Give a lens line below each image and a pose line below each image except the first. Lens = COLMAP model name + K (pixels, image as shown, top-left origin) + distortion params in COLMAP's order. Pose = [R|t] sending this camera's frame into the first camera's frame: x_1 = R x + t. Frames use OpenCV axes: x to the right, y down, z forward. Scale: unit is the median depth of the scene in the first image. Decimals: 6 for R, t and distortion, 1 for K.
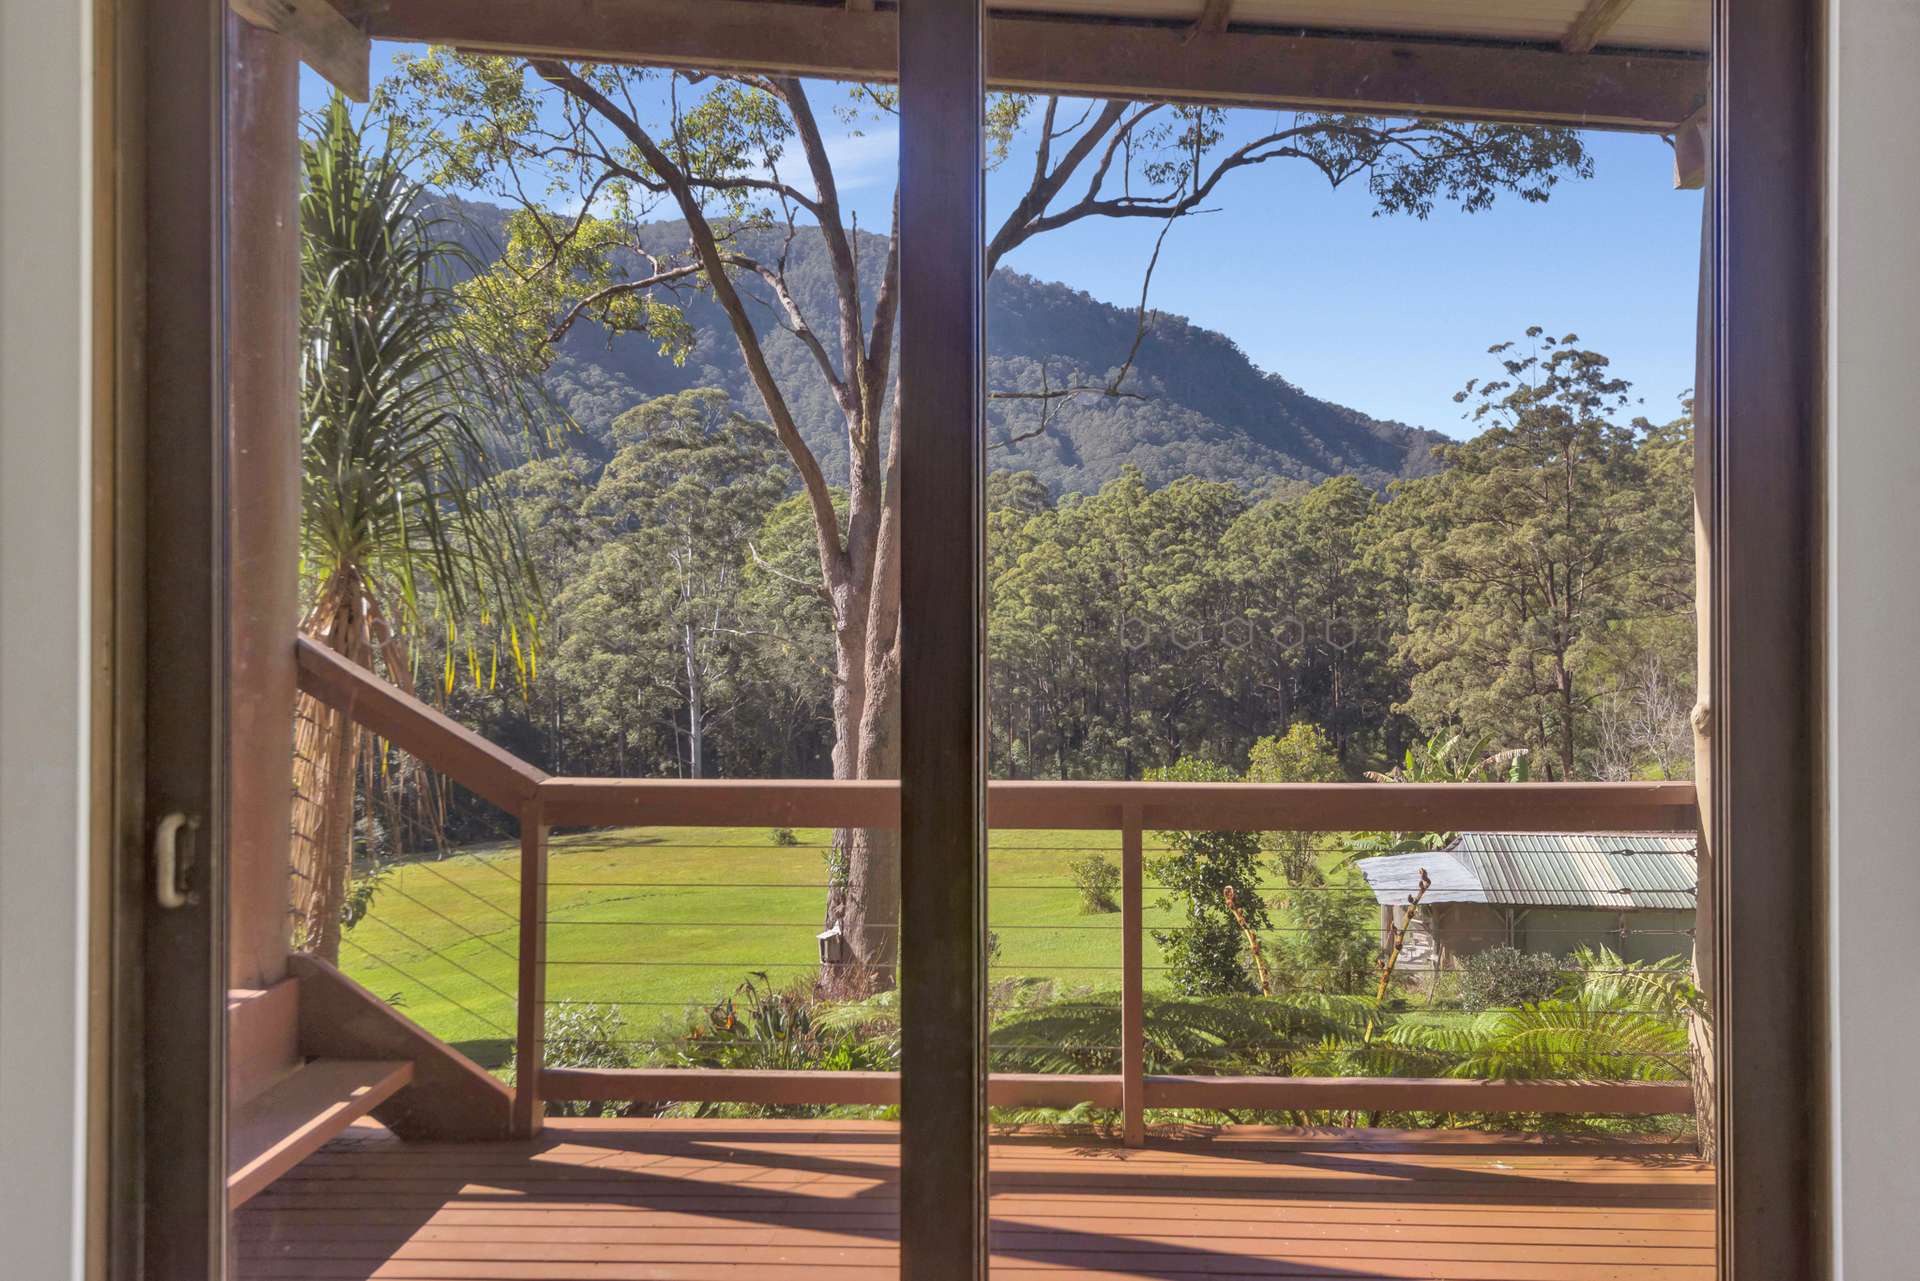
lens RADIAL K [[1547.6, 0, 982.9], [0, 1547.6, 613.1], [0, 0, 1]] dist [0.041105, 0.001023]
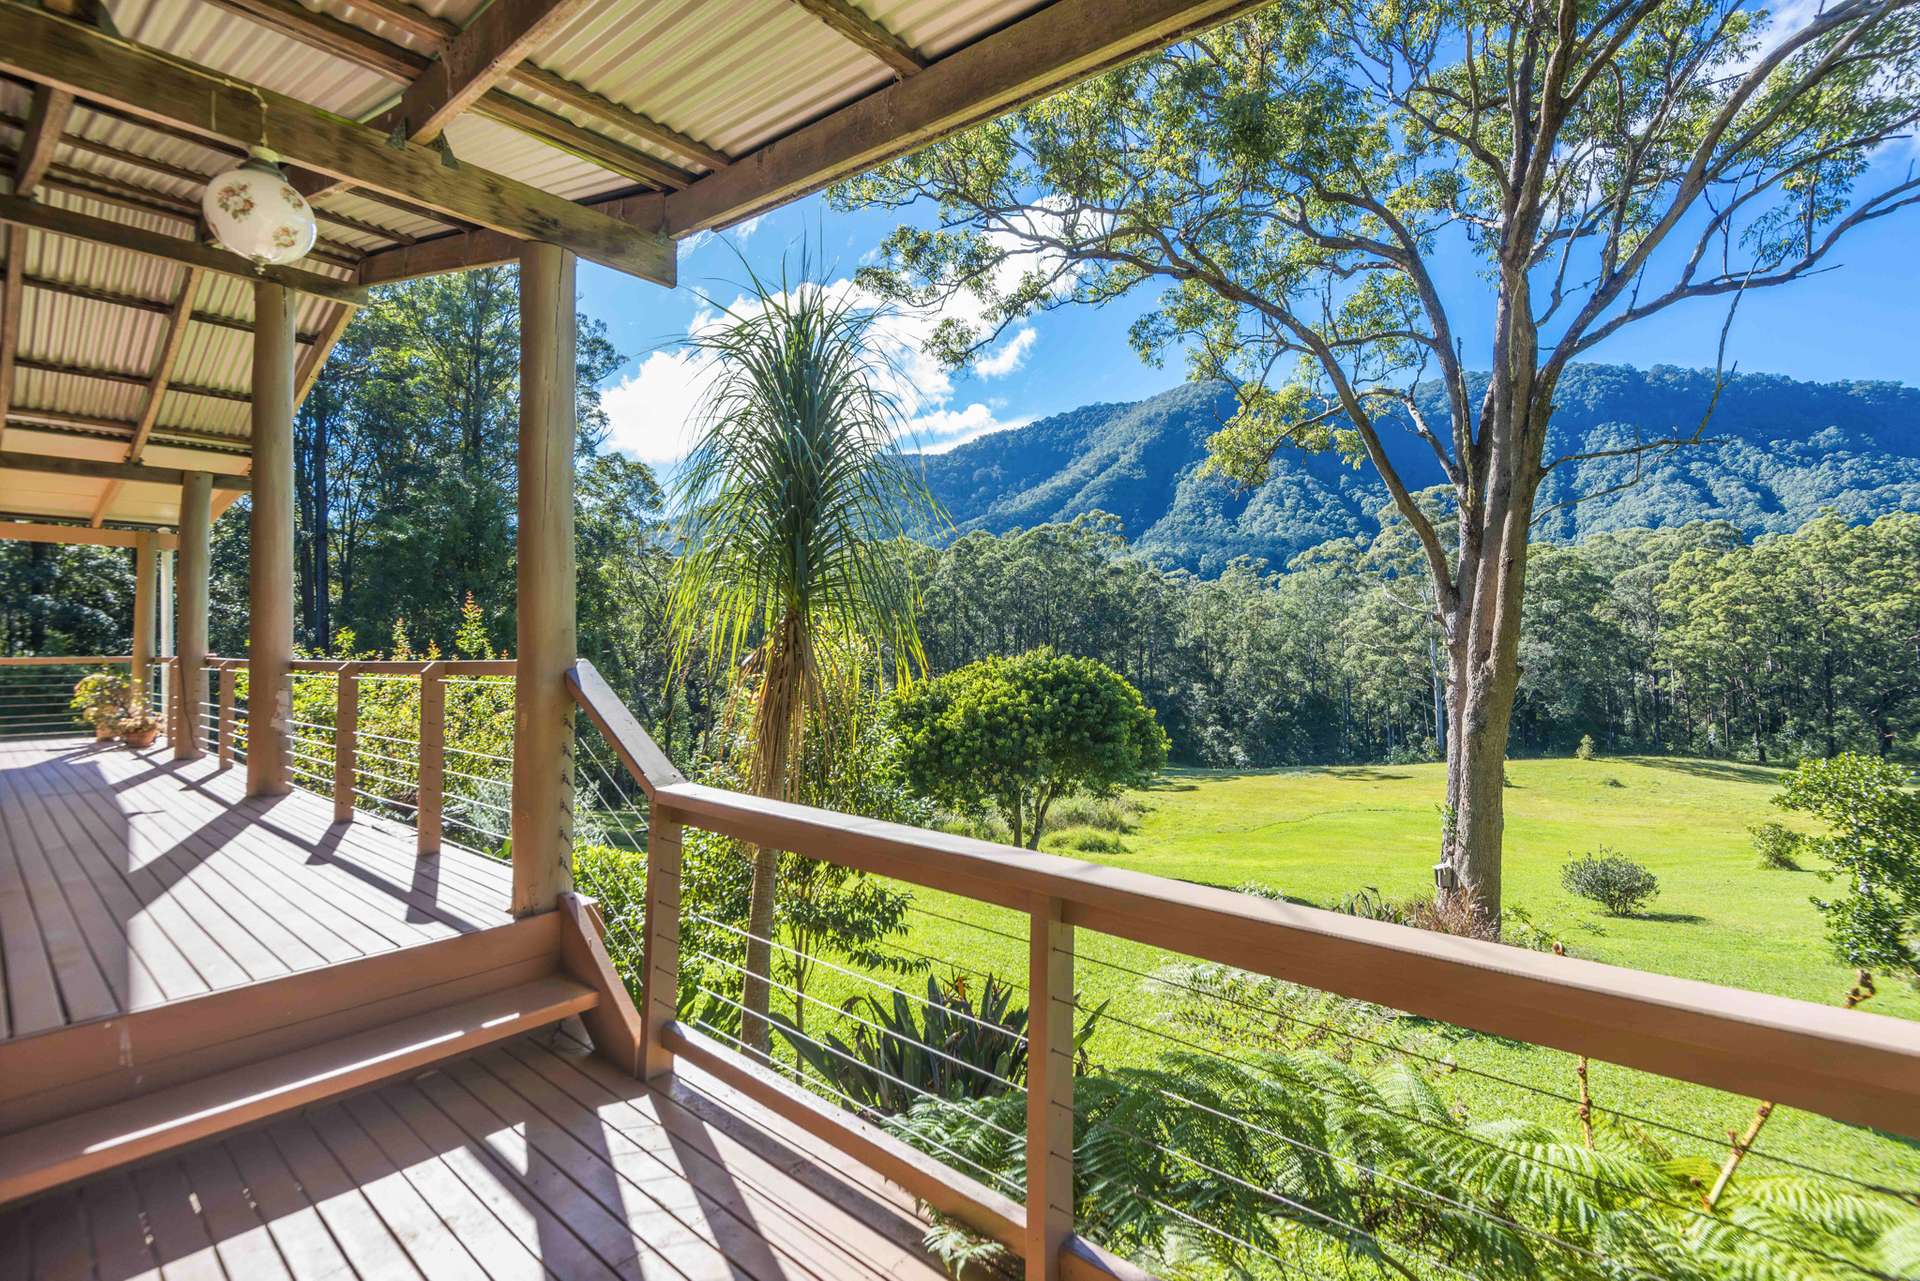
lens RADIAL K [[880.4, 0, 970.3], [0, 880.4, 623.7], [0, 0, 1]] dist [0.024355, -0.012839]
pose [[0.777614, -0.015319, -0.628555, 0.009246], [0.009858, 0.999877, -0.012173, -0.000264], [0.628664, 0.003270, 0.777670, 0.016079]]
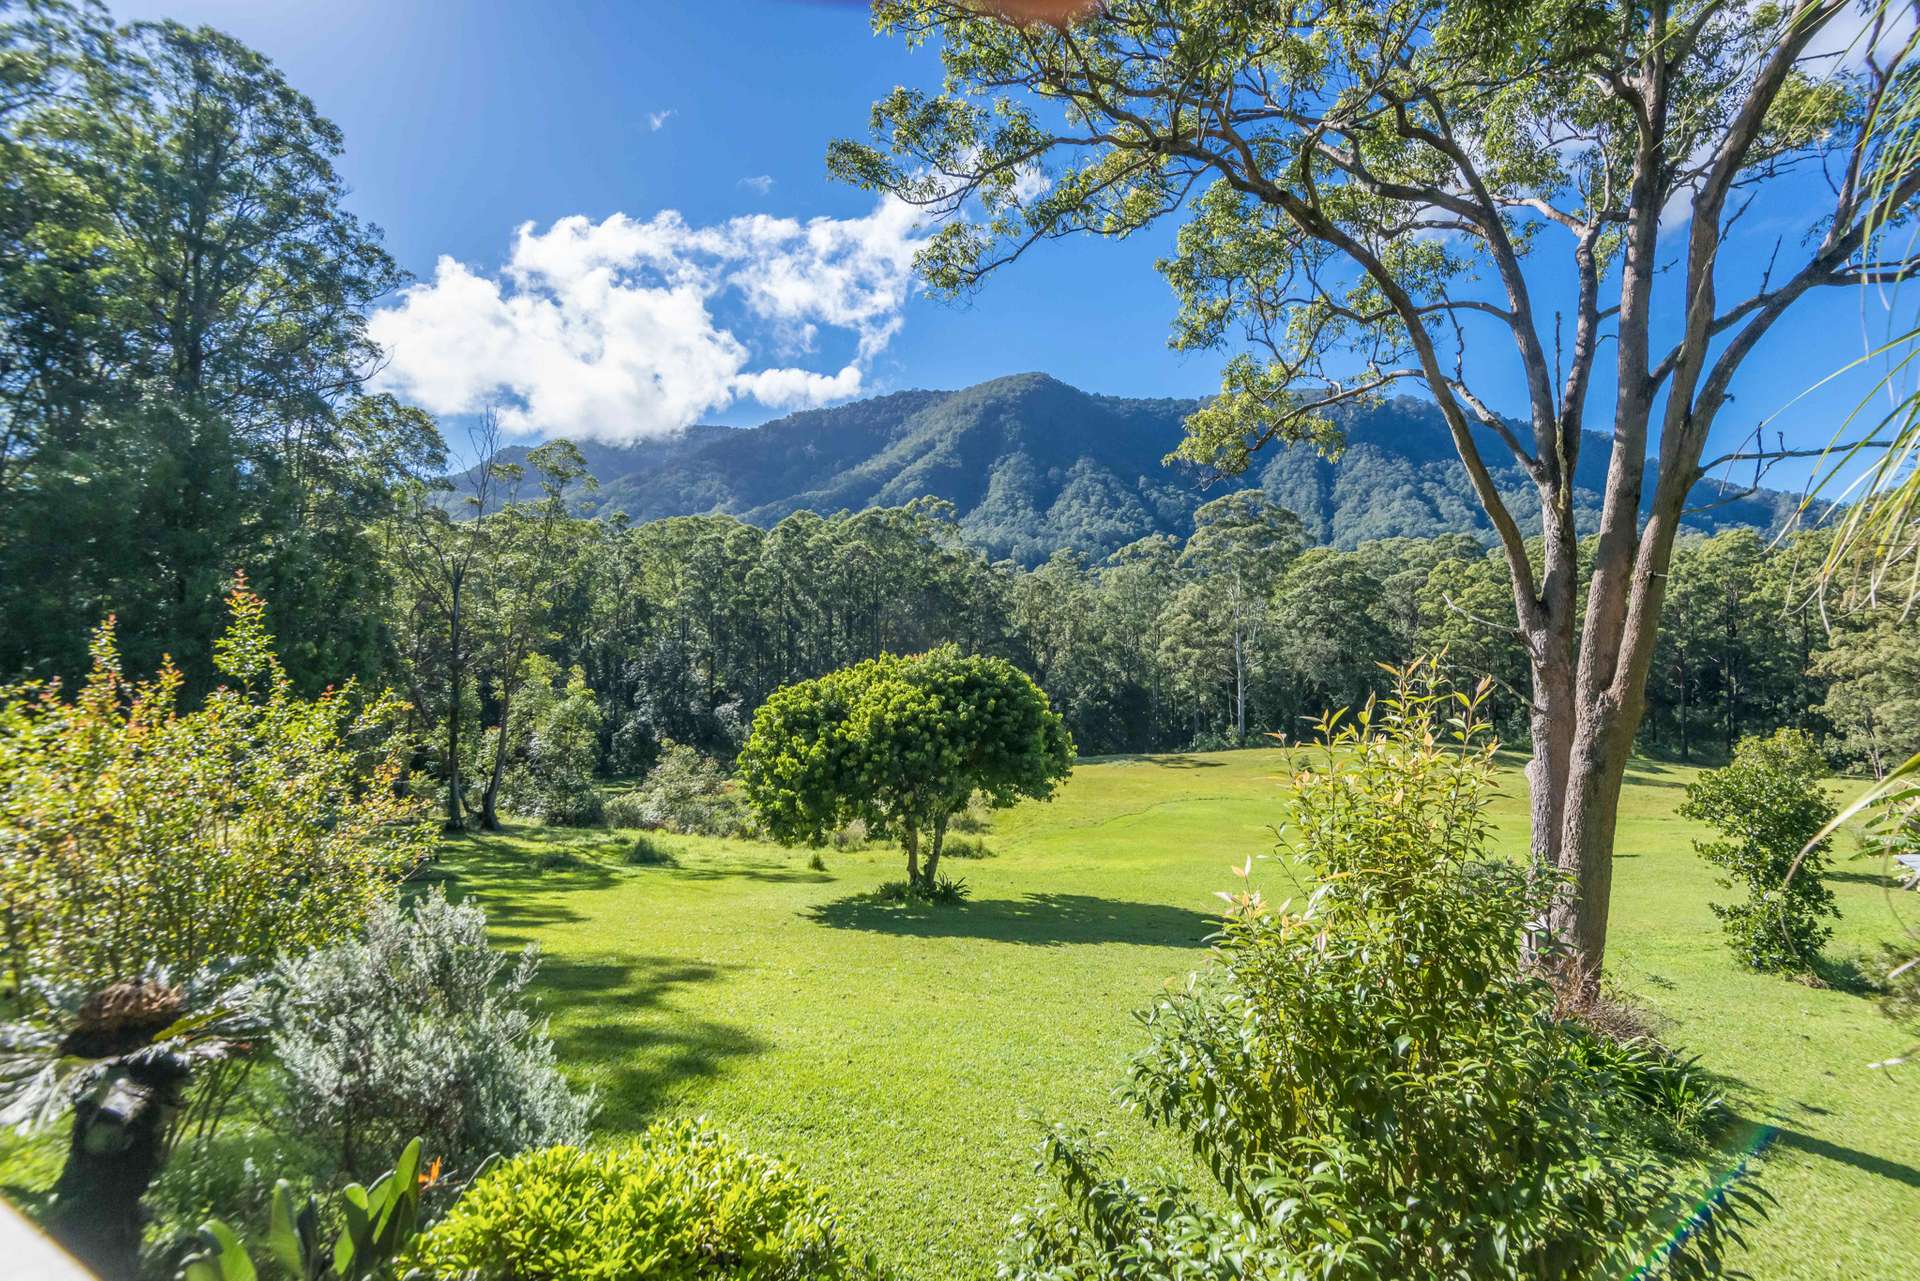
lens RADIAL K [[880.4, 0, 975.1], [0, 880.4, 630.4], [0, 0, 1]] dist [0.024355, -0.012839]
pose [[0.896641, 0.016715, -0.442442, -0.023494], [-0.012715, 0.999847, 0.012004, -0.002623], [0.442575, -0.005138, 0.896717, 0.025973]]
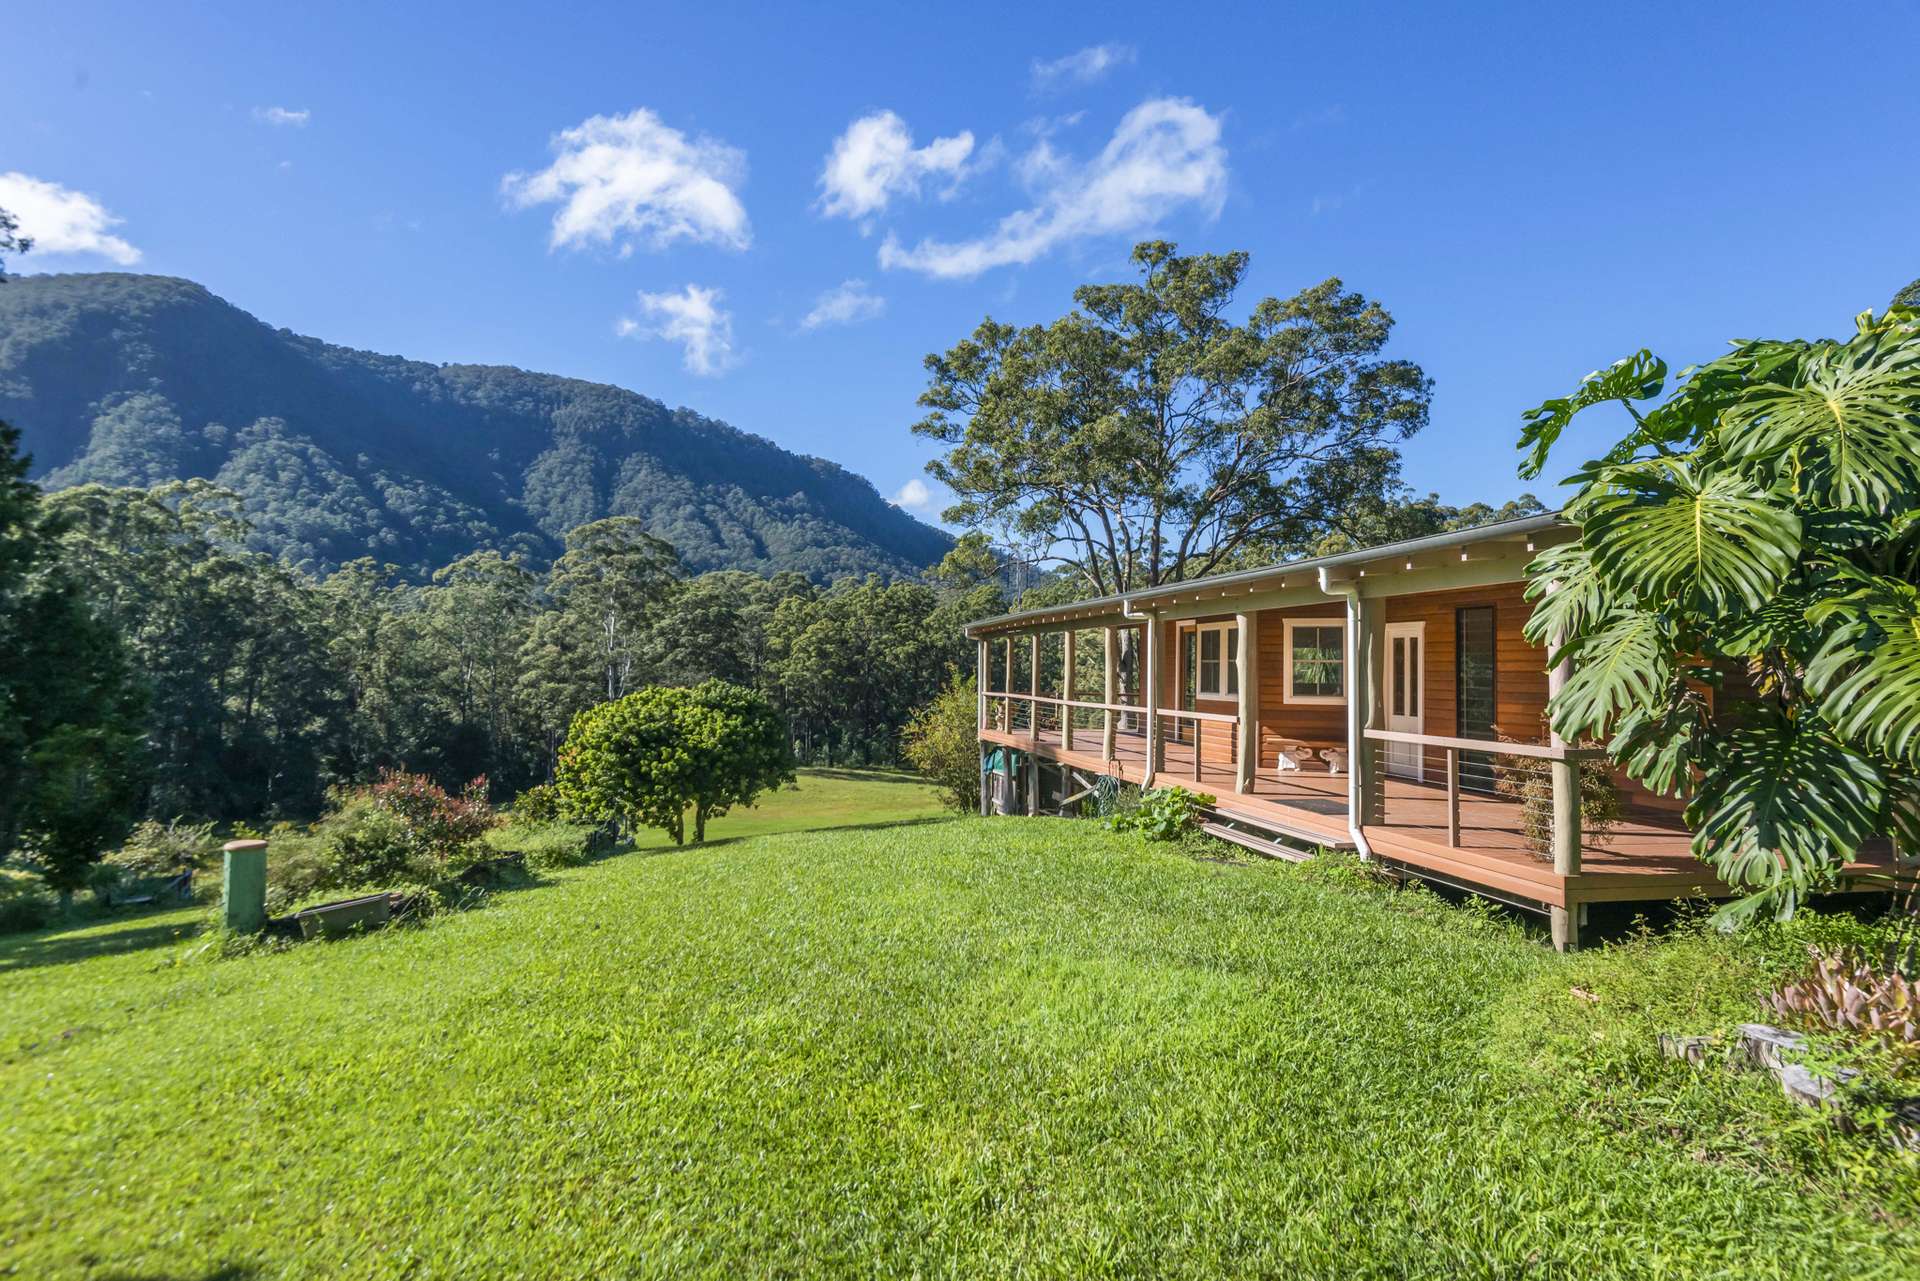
lens RADIAL K [[1044.3, 0, 1003.2], [0, 1044.3, 628.2], [0, 0, 1]] dist [0.013004, -0.008652]
pose [[0.953483, 0.031219, 0.299826, -0.128504], [-0.022317, 0.999204, -0.033069, -0.004047], [-0.300620, 0.024839, 0.953421, -0.129056]]
